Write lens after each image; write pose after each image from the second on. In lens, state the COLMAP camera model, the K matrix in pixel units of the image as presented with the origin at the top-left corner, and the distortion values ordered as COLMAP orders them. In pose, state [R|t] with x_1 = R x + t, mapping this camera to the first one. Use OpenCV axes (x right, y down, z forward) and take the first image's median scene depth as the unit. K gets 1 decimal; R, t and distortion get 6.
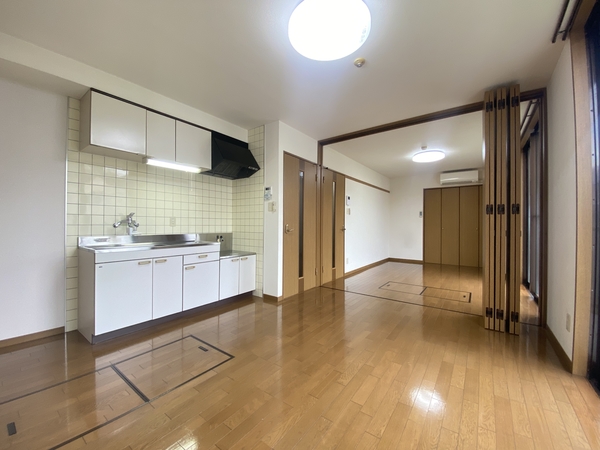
lens RADIAL K [[240.3, 0, 302.6], [0, 240.3, 228.5], [0, 0, 1]] dist [0.000121, -0.000464]
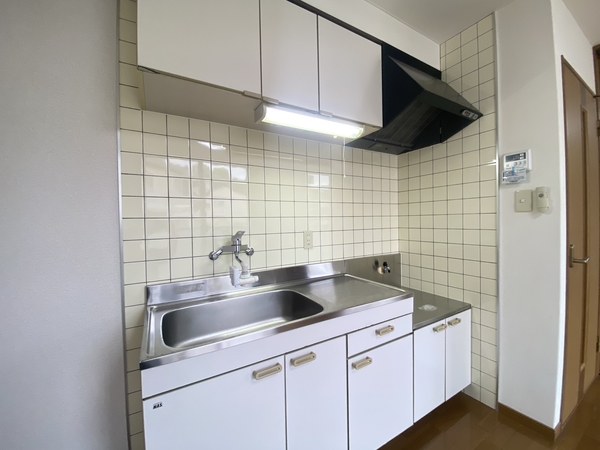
lens RADIAL K [[240.3, 0, 302.6], [0, 240.3, 228.5], [0, 0, 1]] dist [0.000121, -0.000464]
pose [[0.917419, -0.015566, -0.397617, -0.310391], [0.021519, 0.999713, 0.010512, -0.054616], [0.397339, -0.018200, 0.917491, 0.467388]]
